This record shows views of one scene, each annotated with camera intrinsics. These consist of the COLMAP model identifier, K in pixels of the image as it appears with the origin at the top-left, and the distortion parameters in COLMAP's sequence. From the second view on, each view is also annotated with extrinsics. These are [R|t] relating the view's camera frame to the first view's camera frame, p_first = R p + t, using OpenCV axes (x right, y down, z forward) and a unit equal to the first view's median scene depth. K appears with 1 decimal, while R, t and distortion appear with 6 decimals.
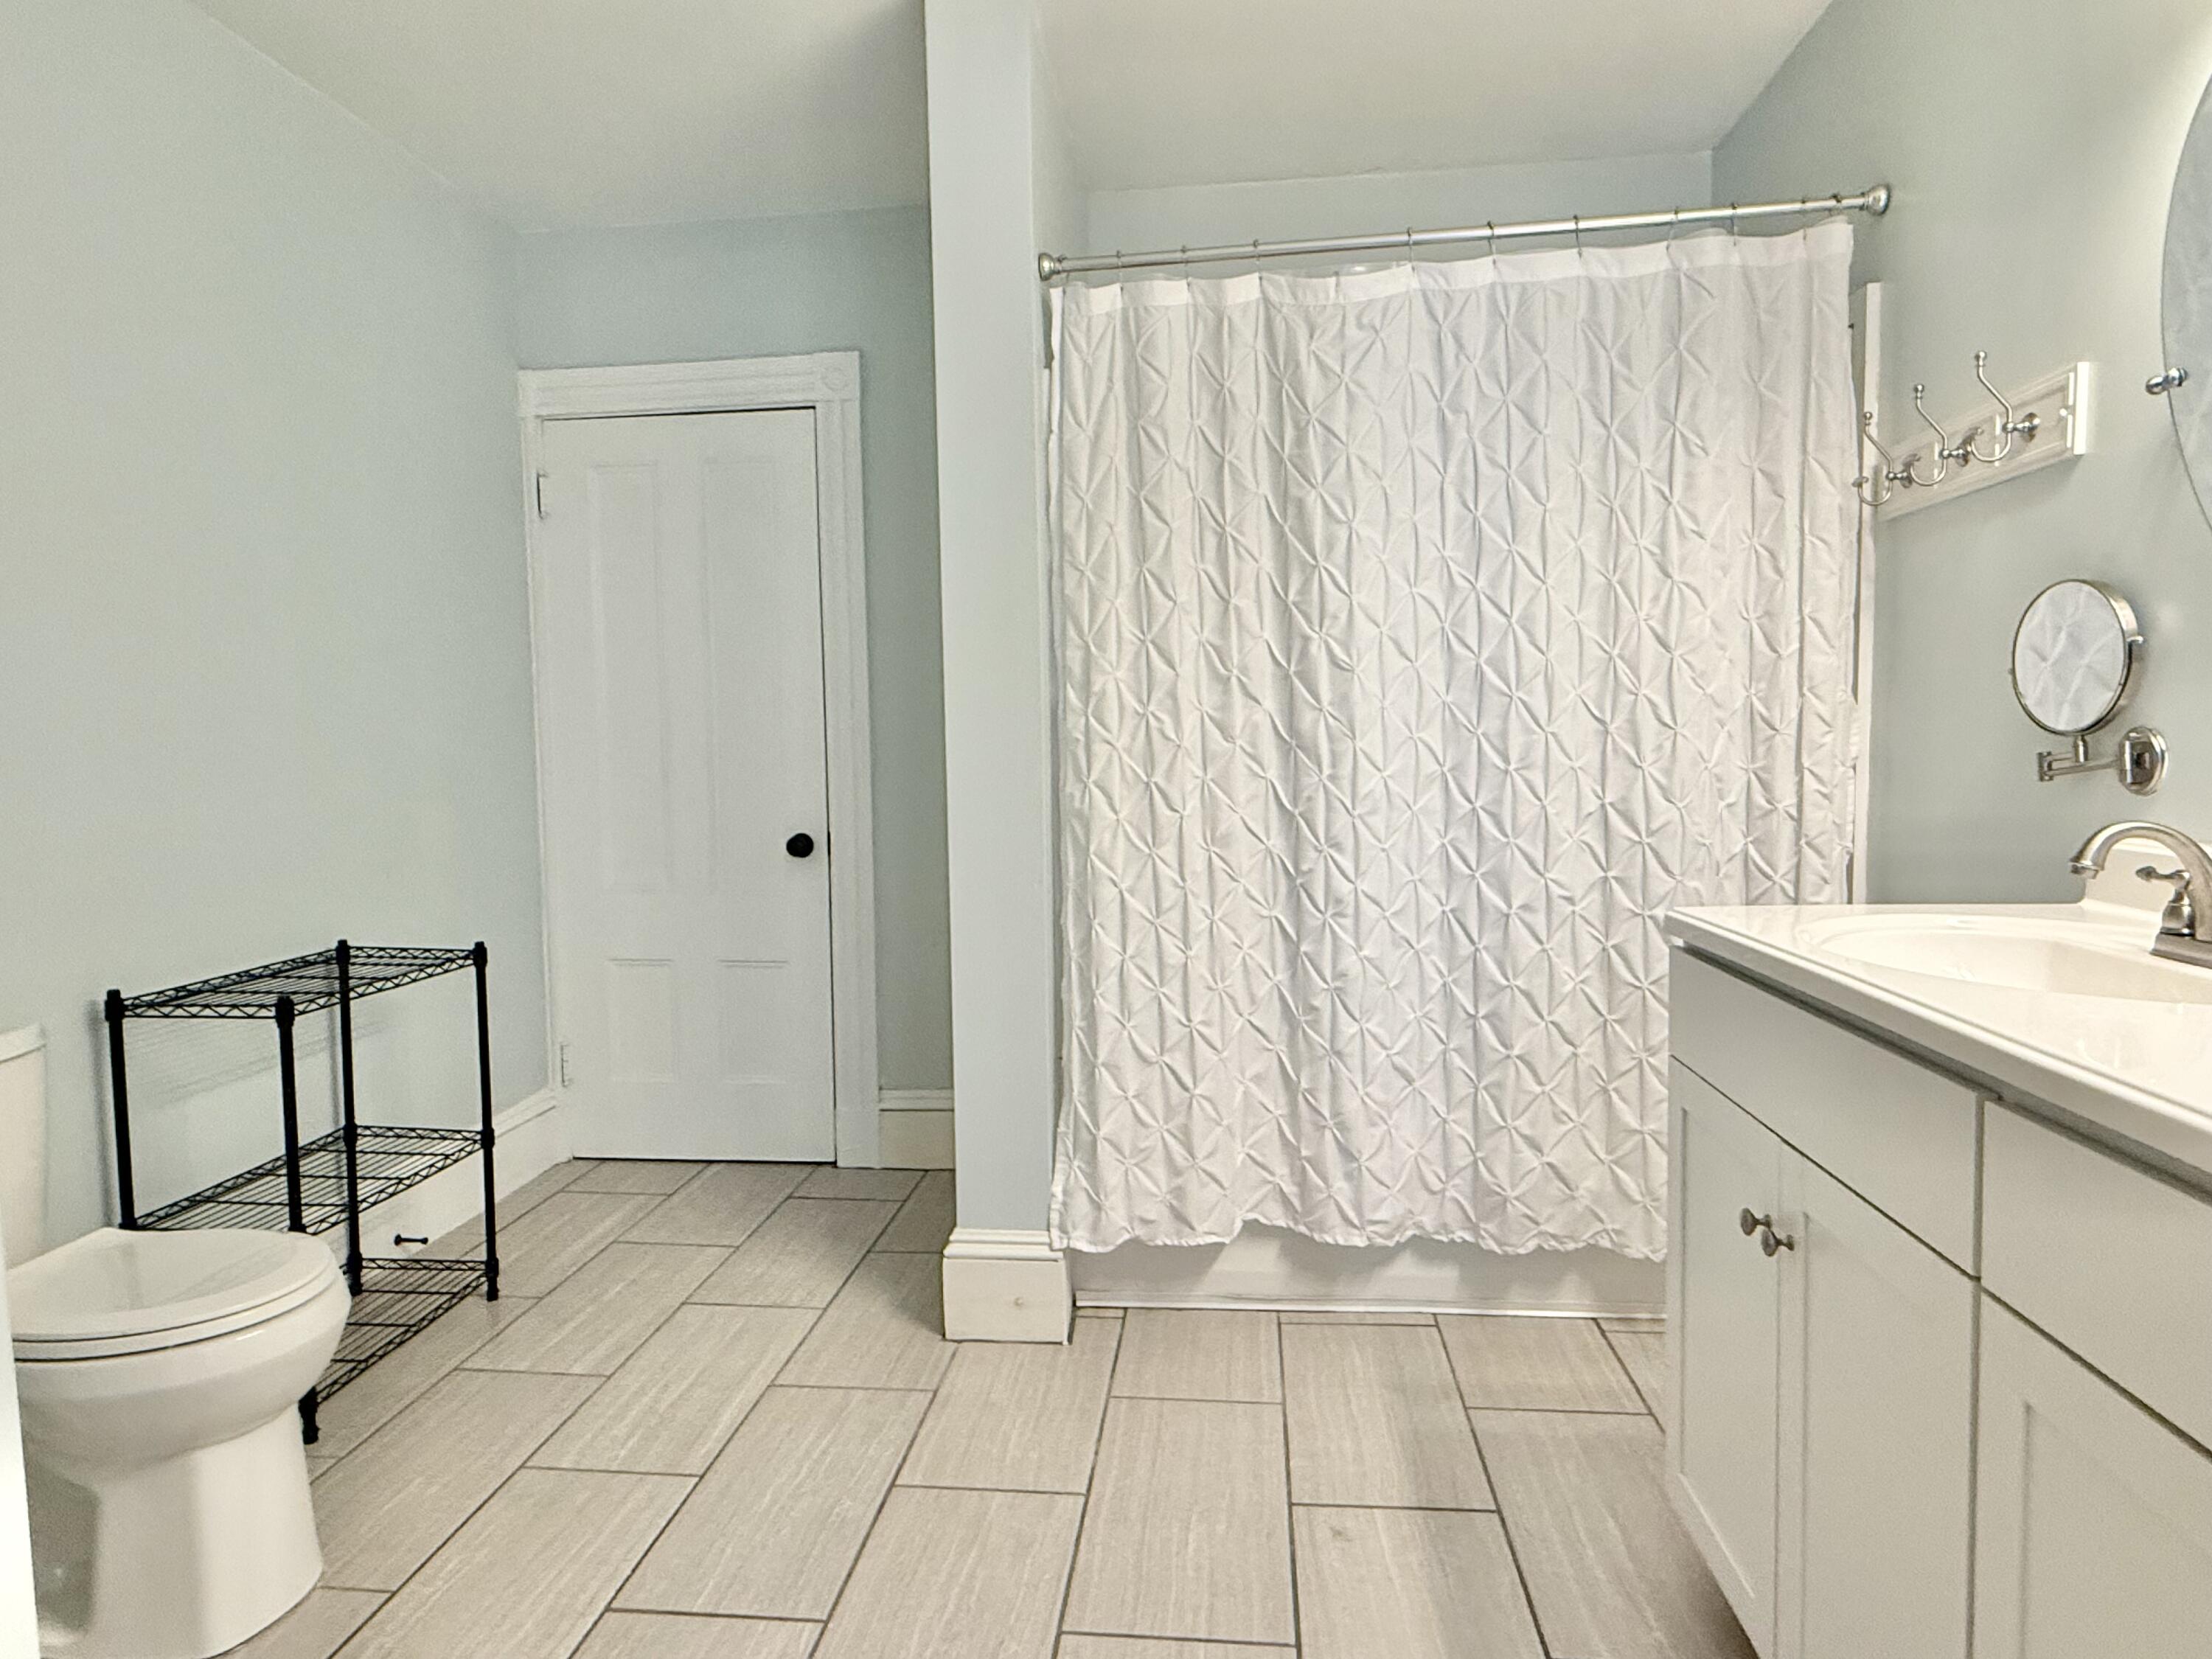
lens RADIAL K [[1304.1, 0, 1097.1], [0, 1304.1, 831.2], [0, 0, 1]] dist [-0.003074, 0.000801]
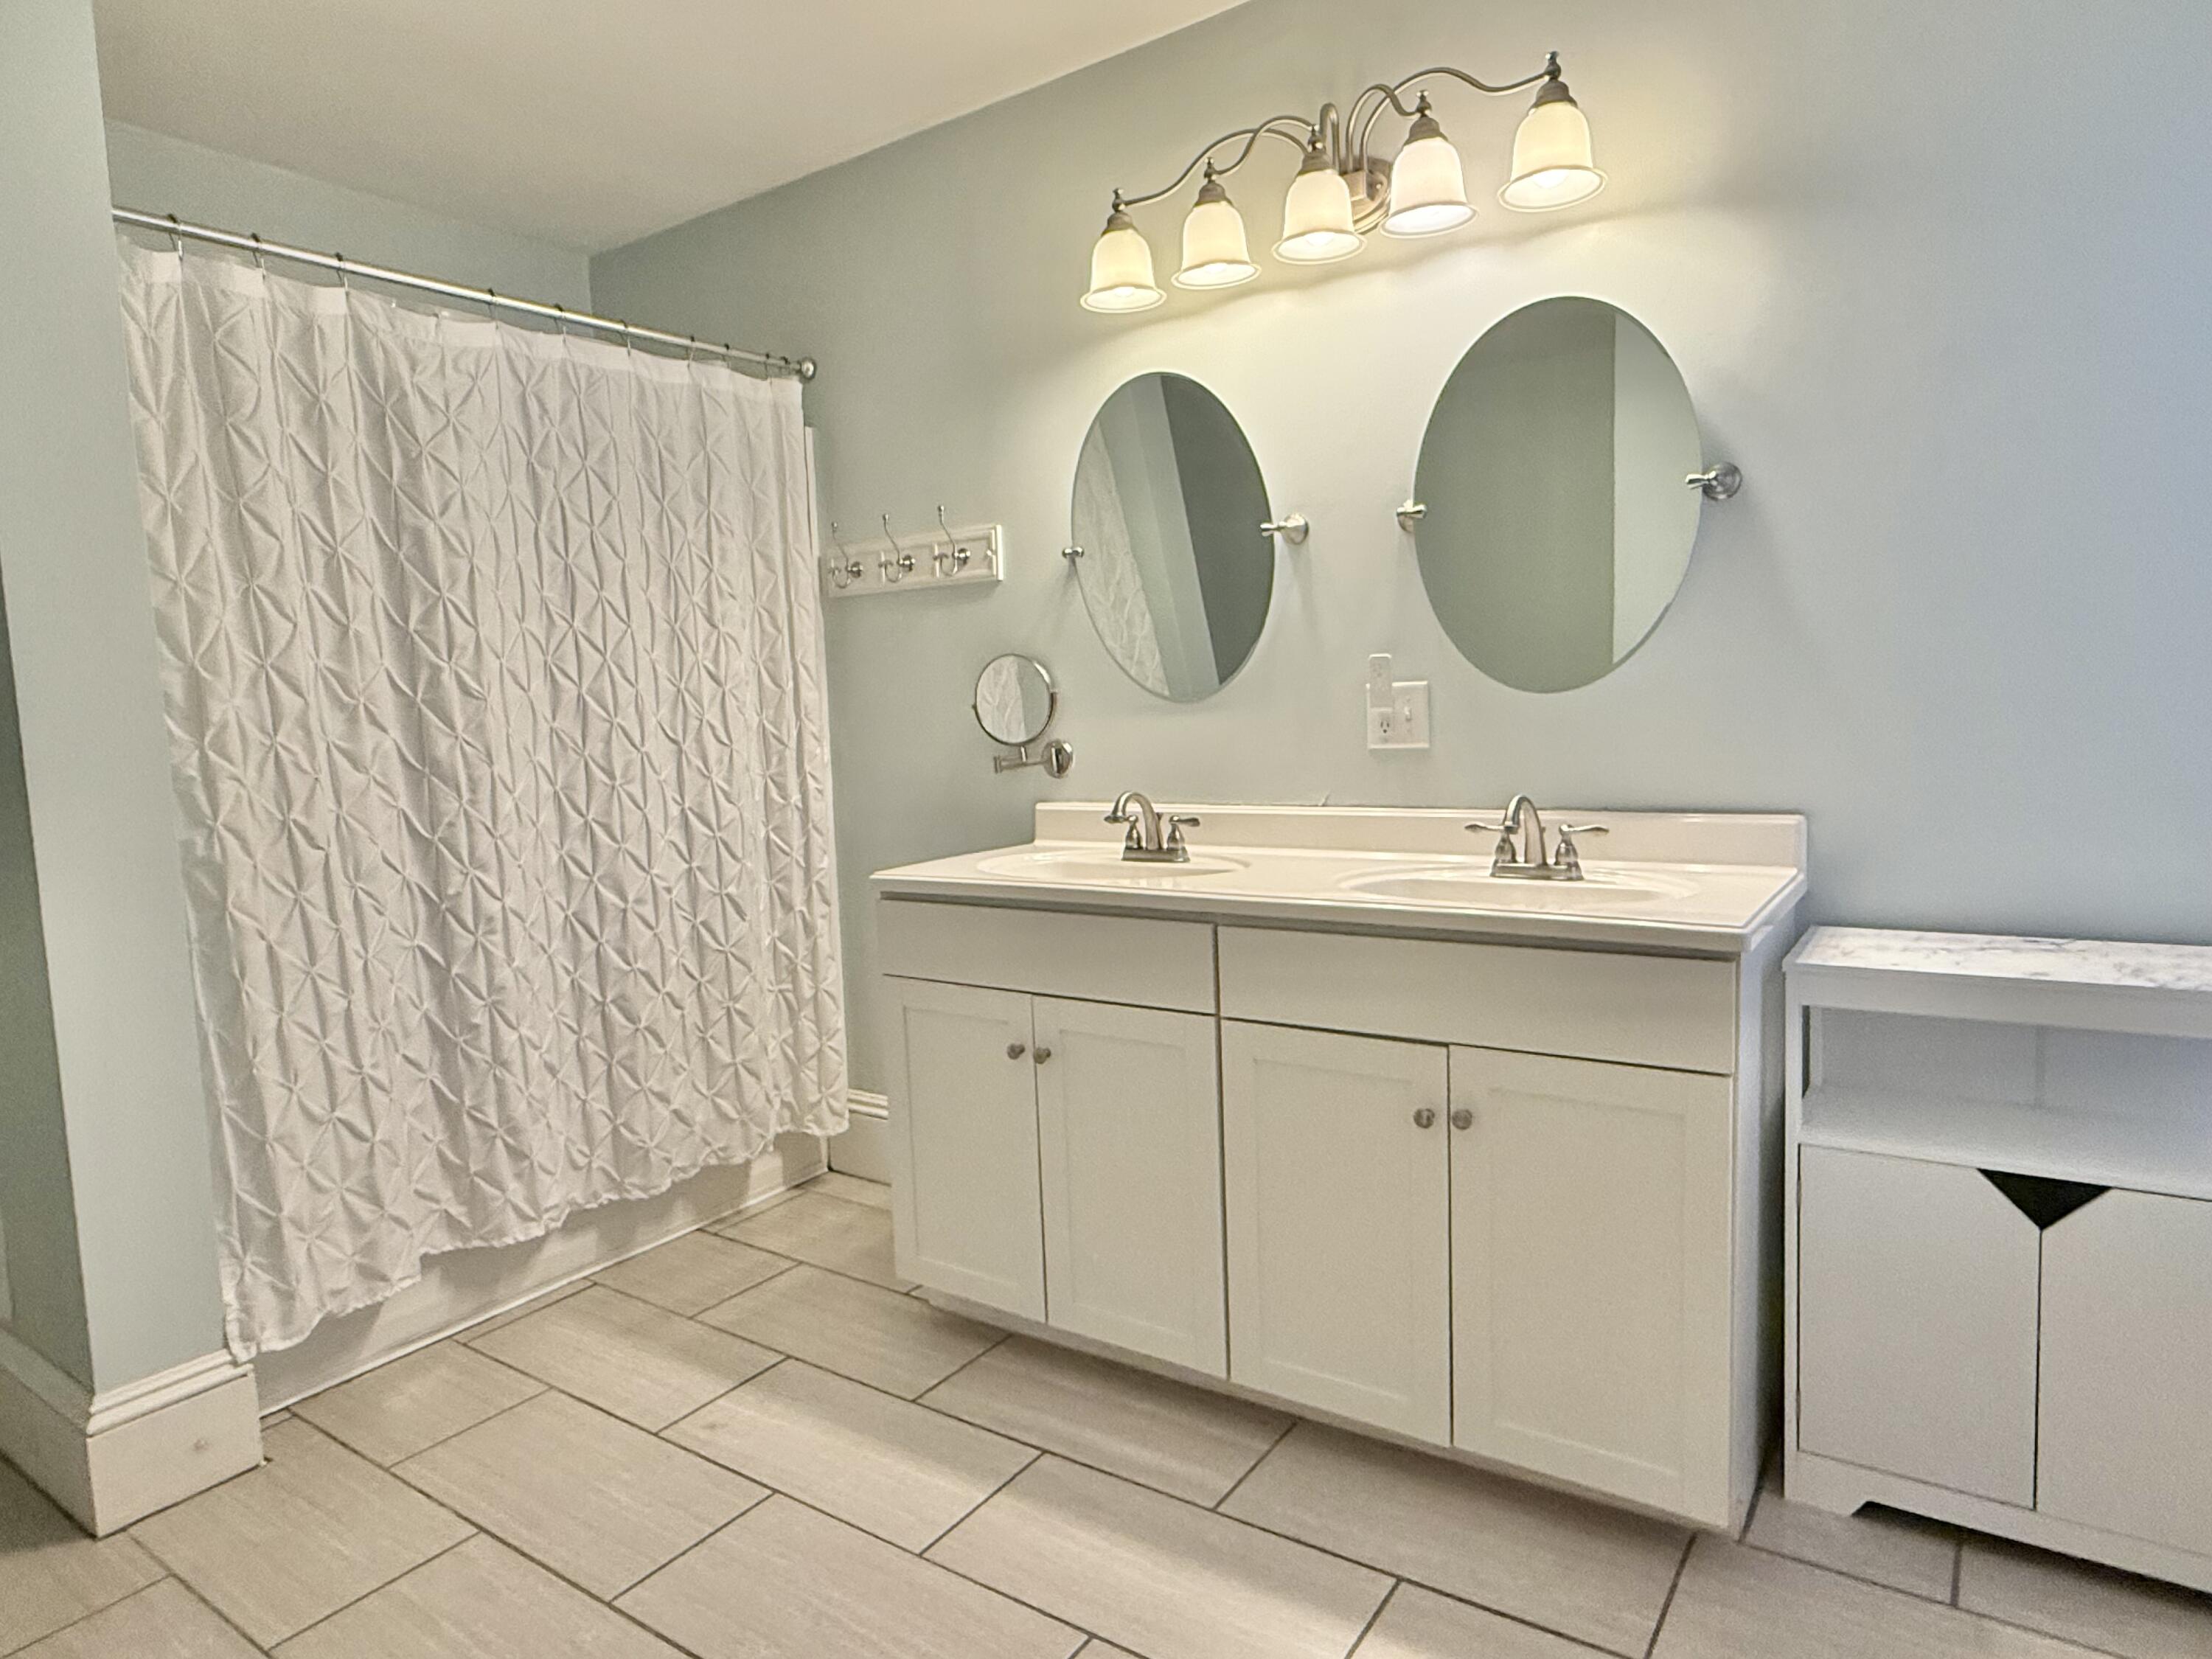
lens RADIAL K [[1304.1, 0, 1095.5], [0, 1304.1, 833.8], [0, 0, 1]] dist [-0.003074, 0.000801]
pose [[0.476649, -0.085574, 0.874919, -0.497325], [0.086665, 0.994977, 0.050102, -0.025115], [-0.874811, 0.051944, 0.481671, 0.067352]]
